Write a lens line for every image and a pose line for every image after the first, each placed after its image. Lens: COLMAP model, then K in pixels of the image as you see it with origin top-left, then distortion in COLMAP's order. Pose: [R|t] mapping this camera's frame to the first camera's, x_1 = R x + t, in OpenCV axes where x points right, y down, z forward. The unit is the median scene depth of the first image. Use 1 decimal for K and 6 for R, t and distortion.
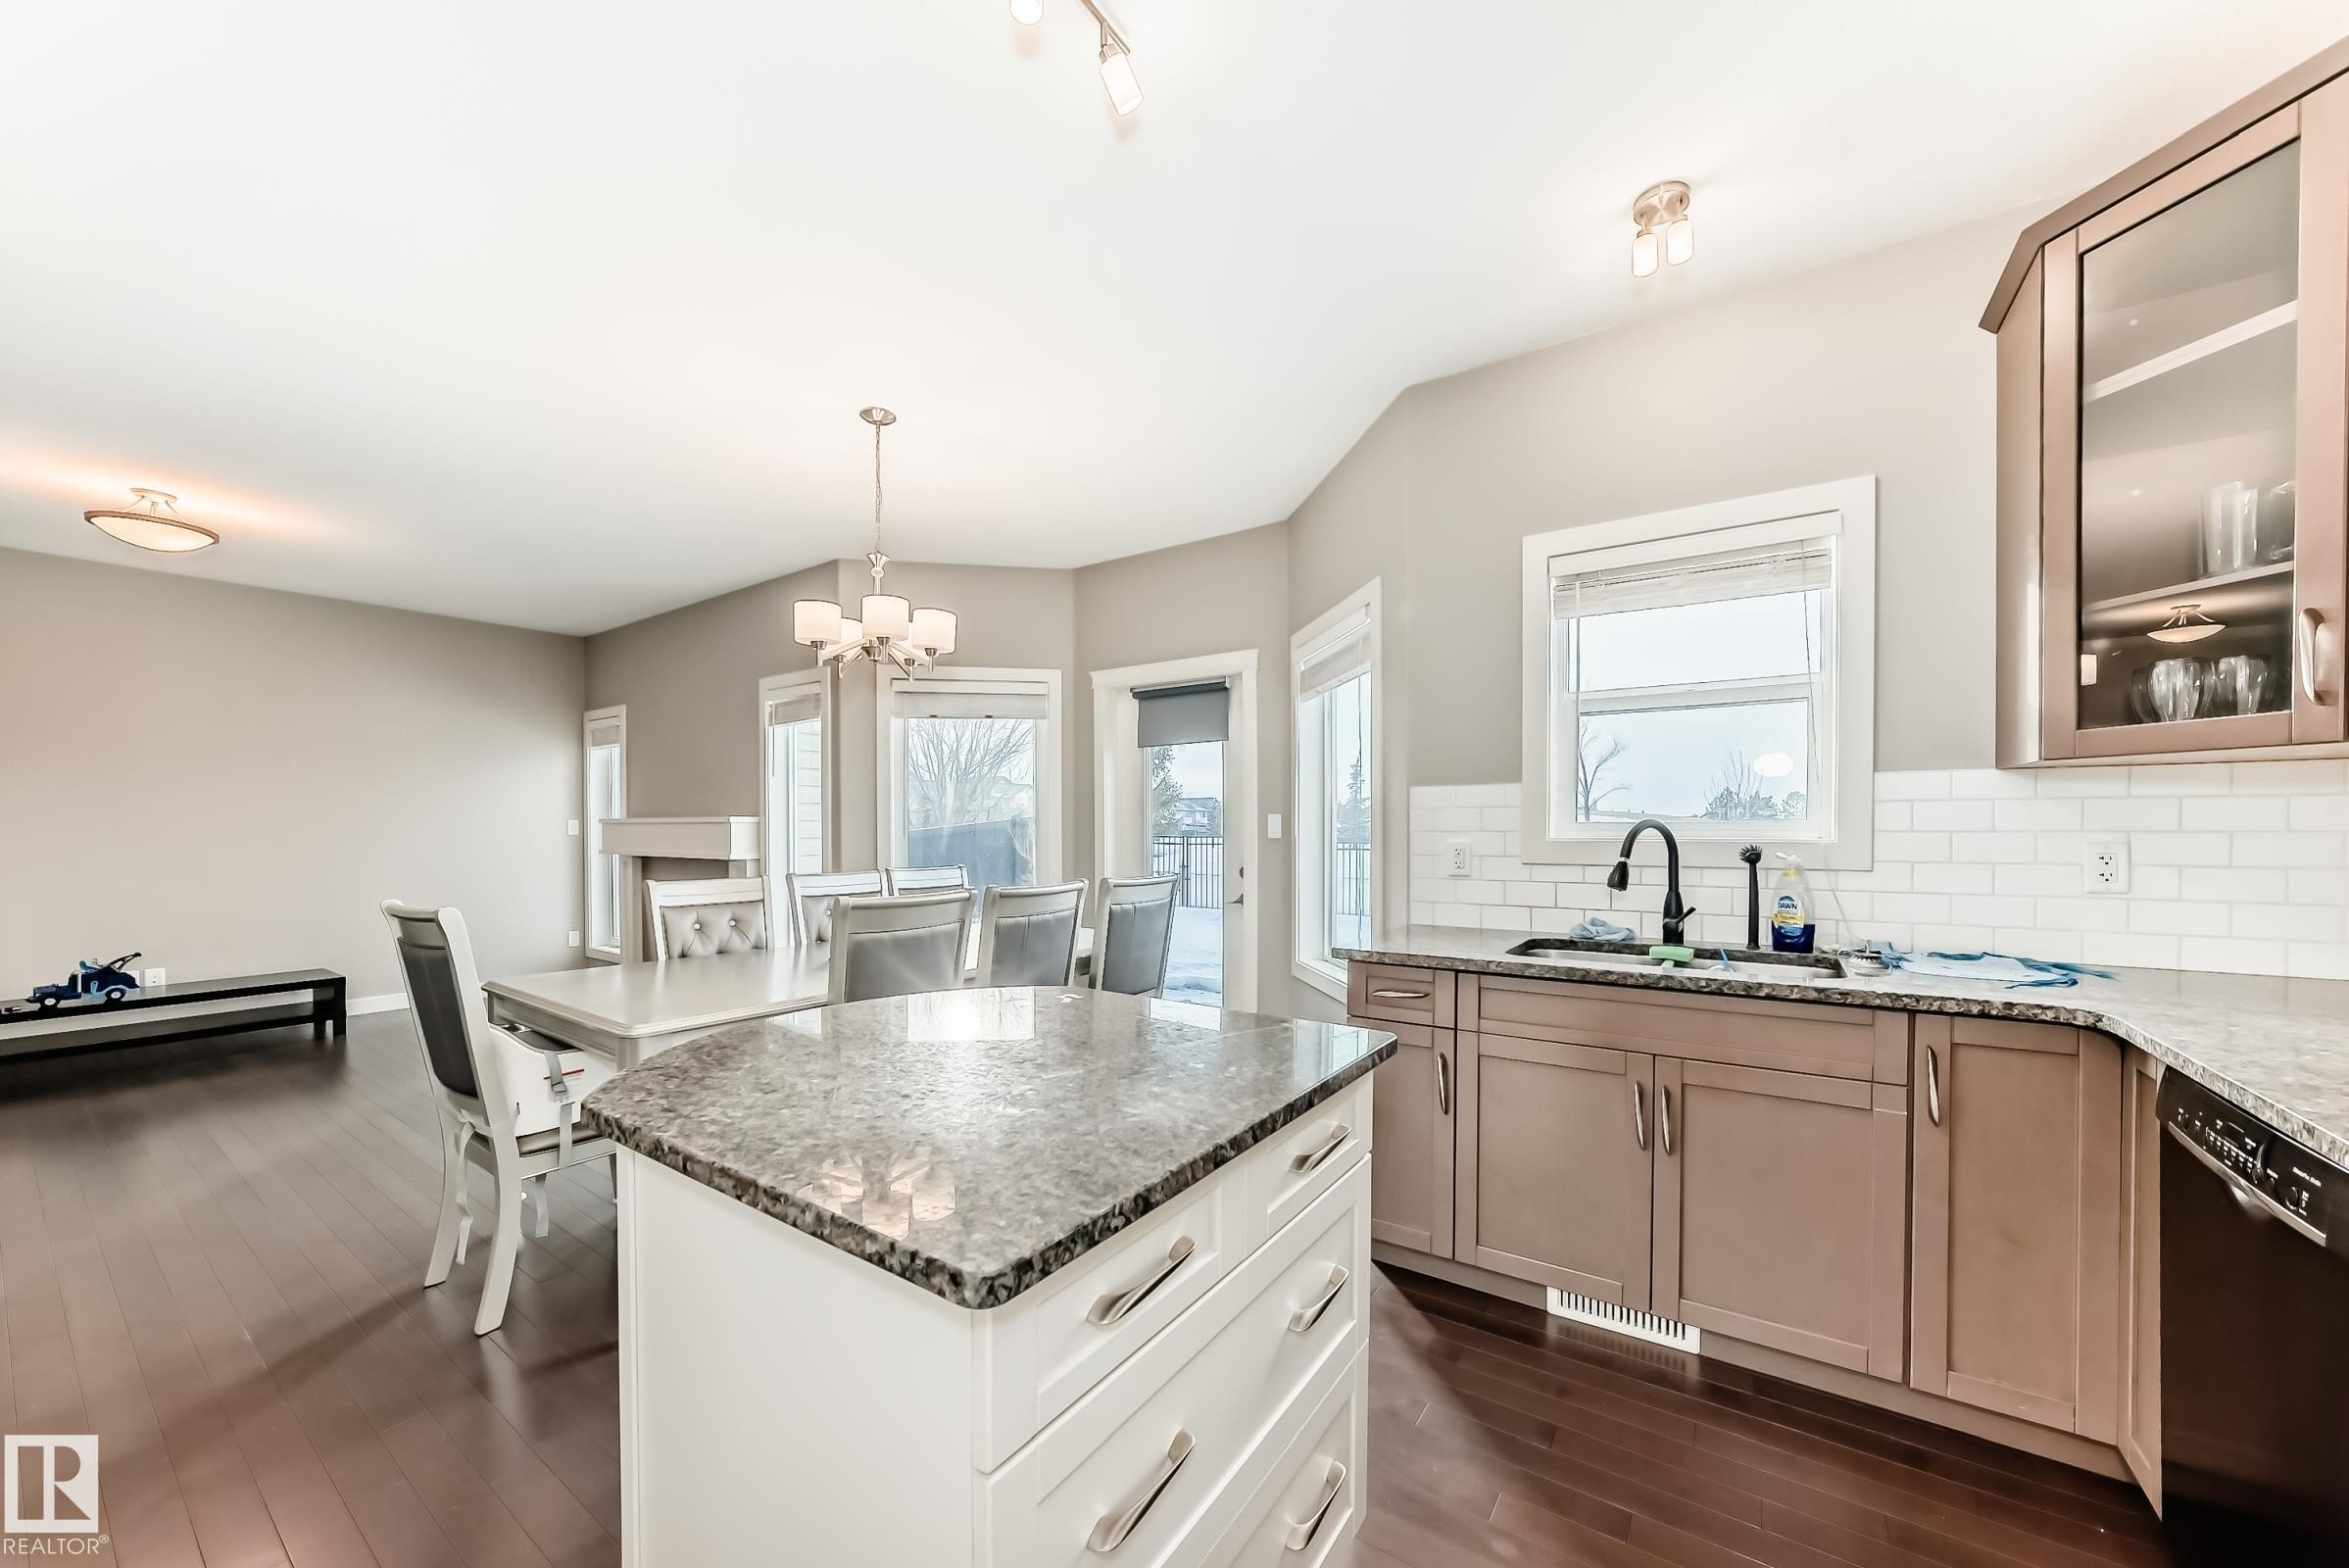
lens RADIAL K [[859.9, 0, 1179.6], [0, 859.9, 838.4], [0, 0, 1]] dist [-0.027236, 0.009424]
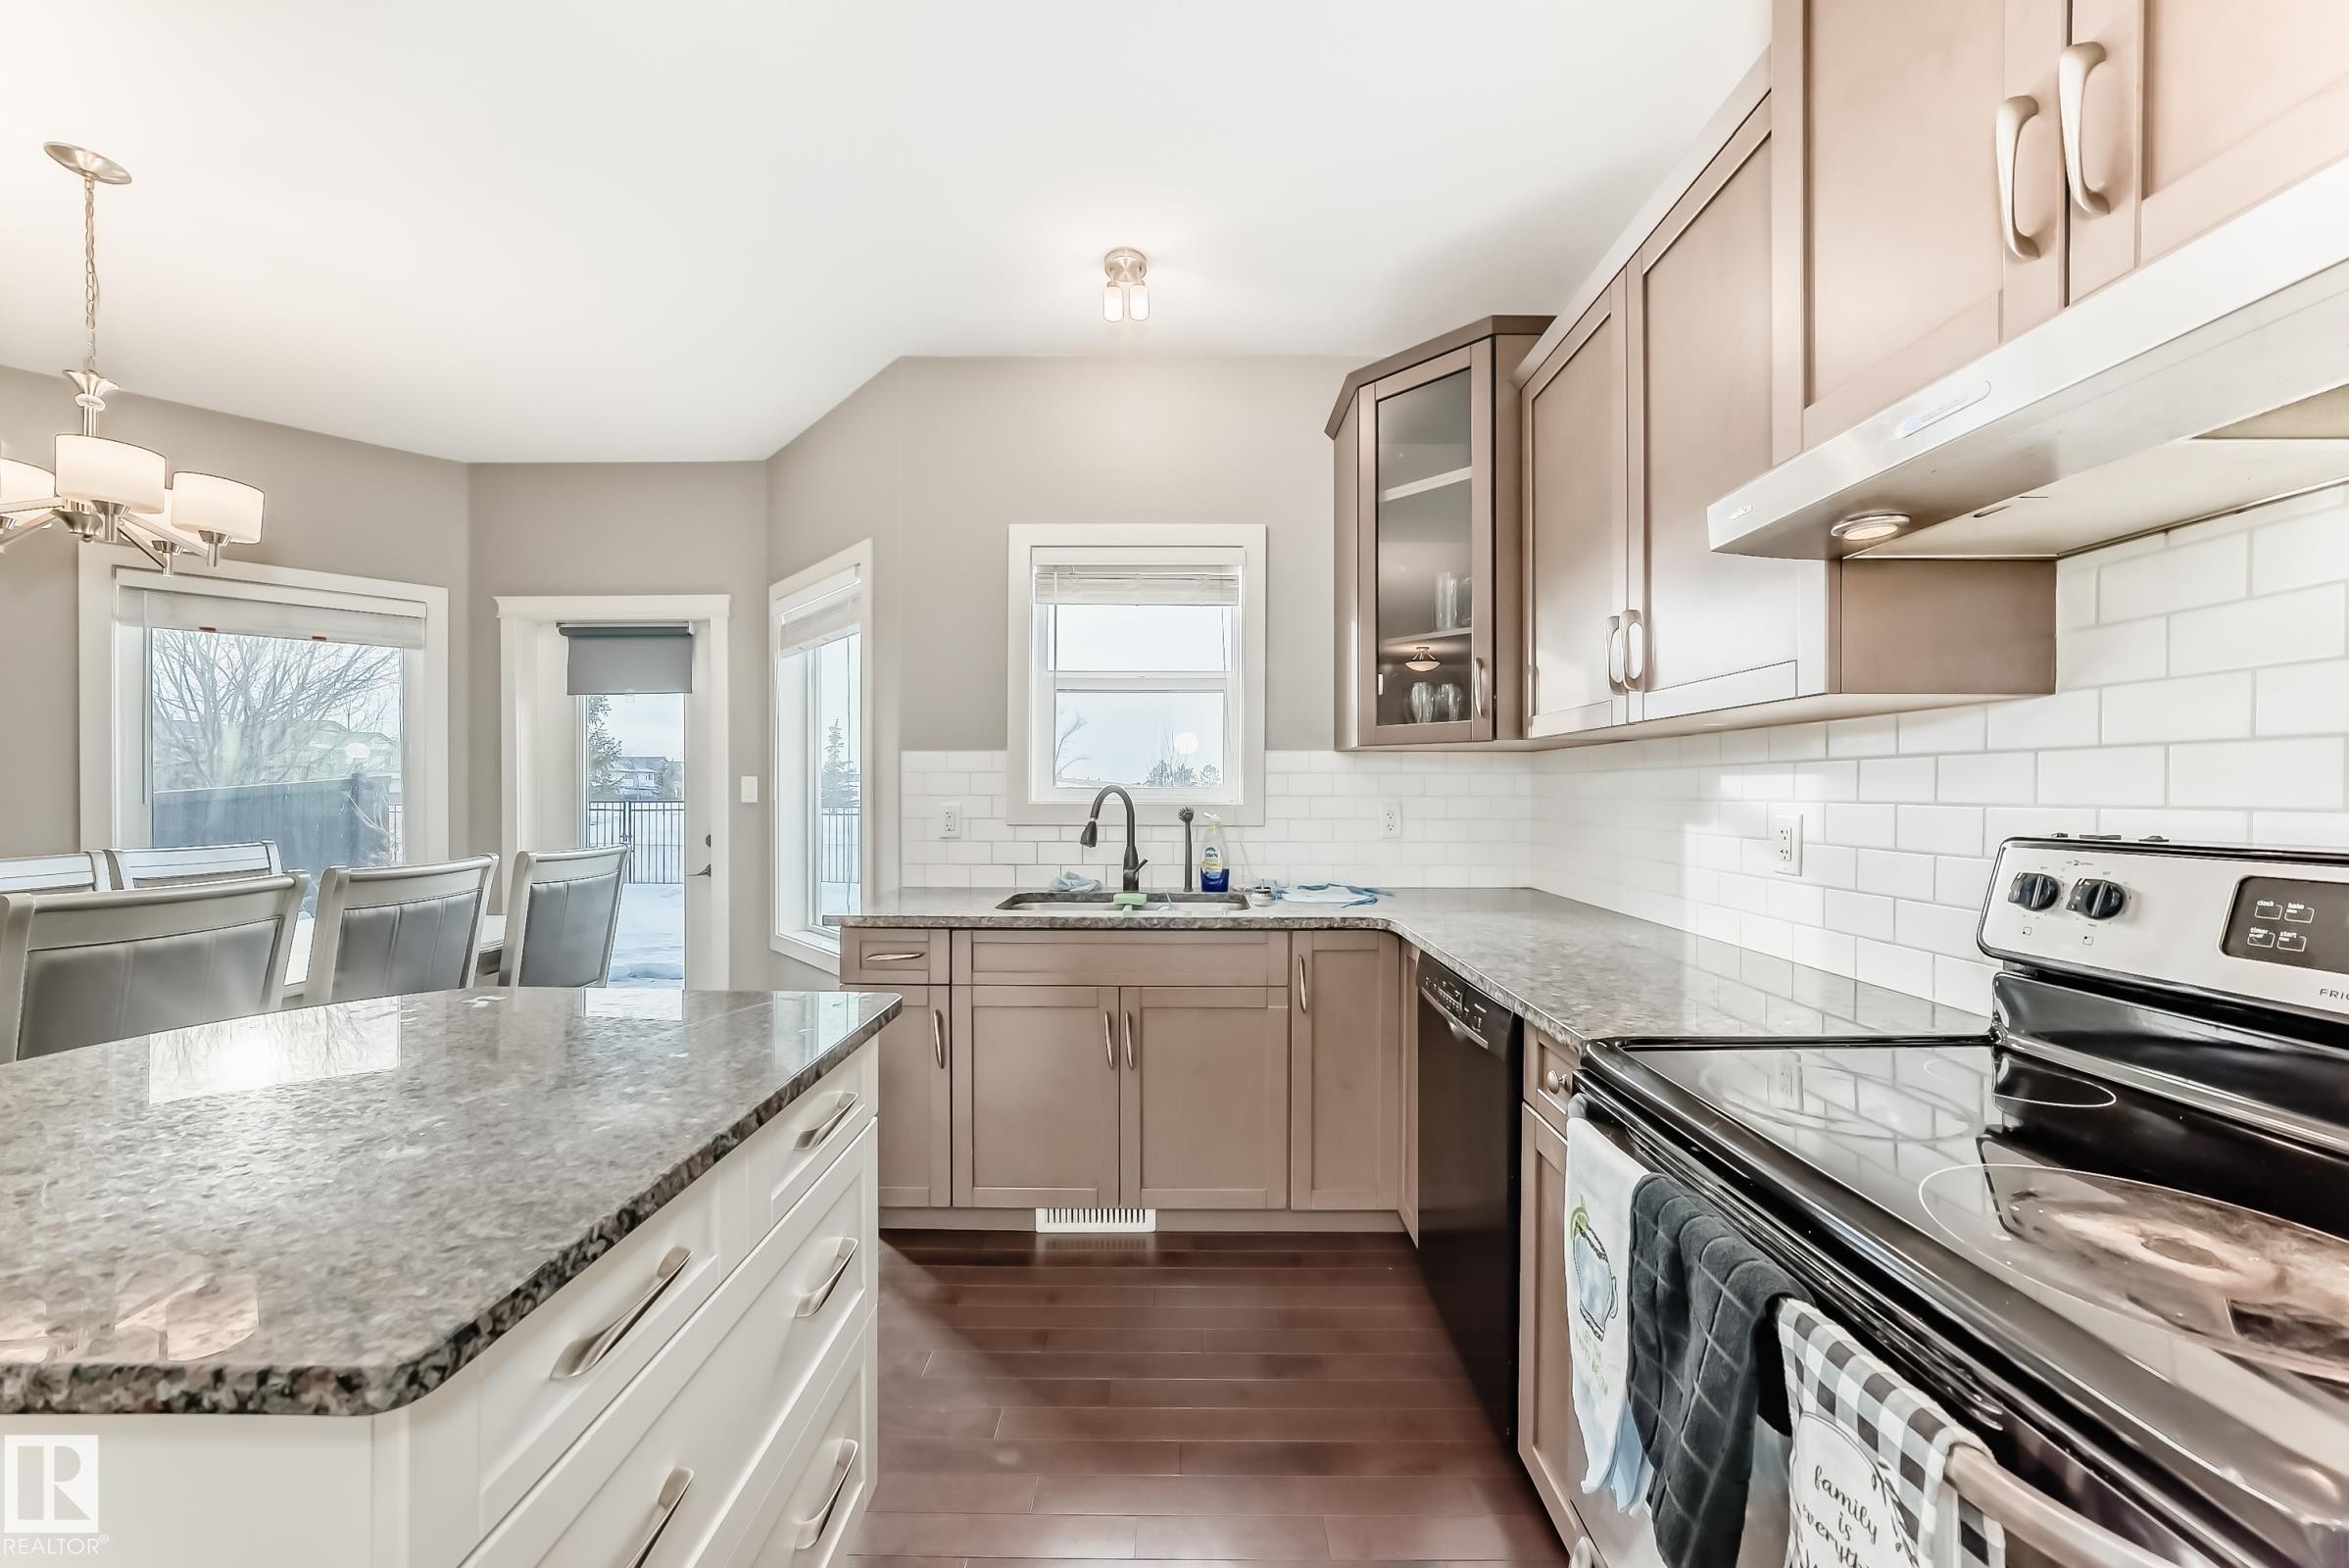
lens RADIAL K [[843.4, 0, 1182.4], [0, 843.4, 797.5], [0, 0, 1]] dist [-0.025625, 0.008437]
pose [[0.827356, 0.001016, 0.561676, -0.019309], [0.002822, 0.999978, -0.005965, 0.001805], [-0.561670, 0.006521, 0.827336, -0.006484]]
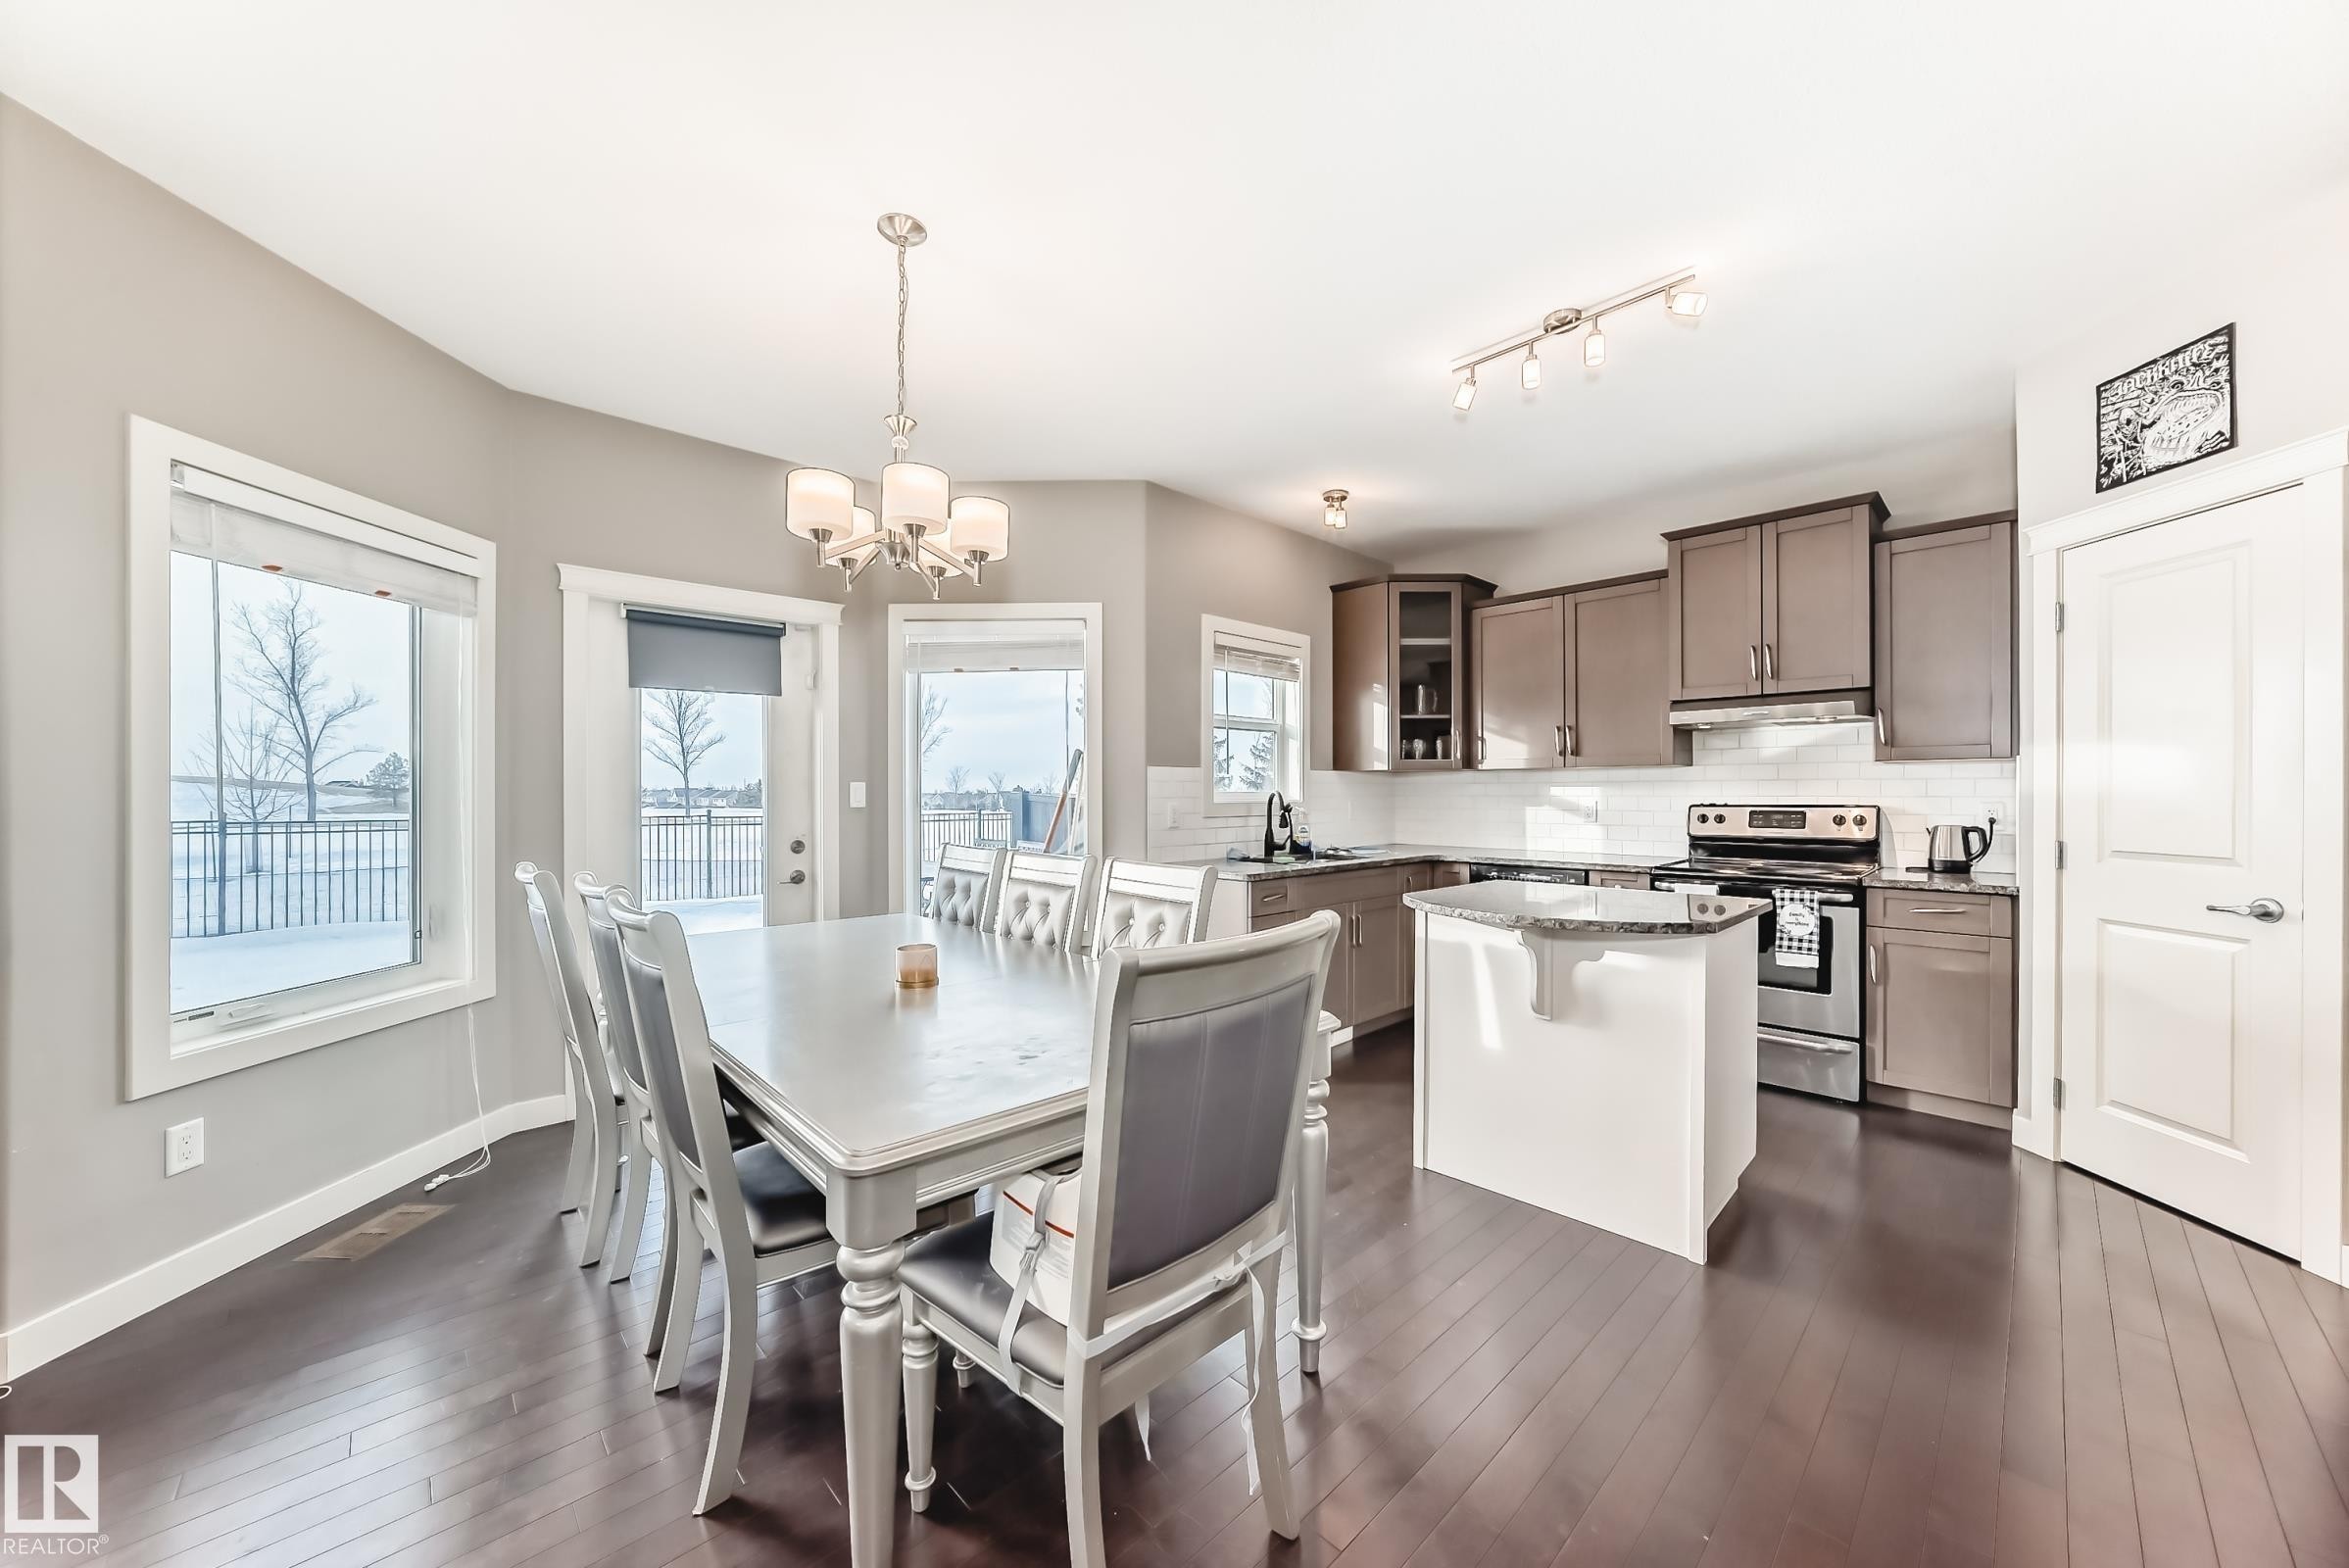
lens RADIAL K [[845.2, 0, 1178.6], [0, 845.2, 792.6], [0, 0, 1]] dist [-0.025066, 0.008635]
pose [[0.199937, 0.004752, 0.979797, -1.428200], [0.016359, 0.999833, -0.008187, -0.006343], [-0.979672, 0.017665, 0.199826, 0.899489]]
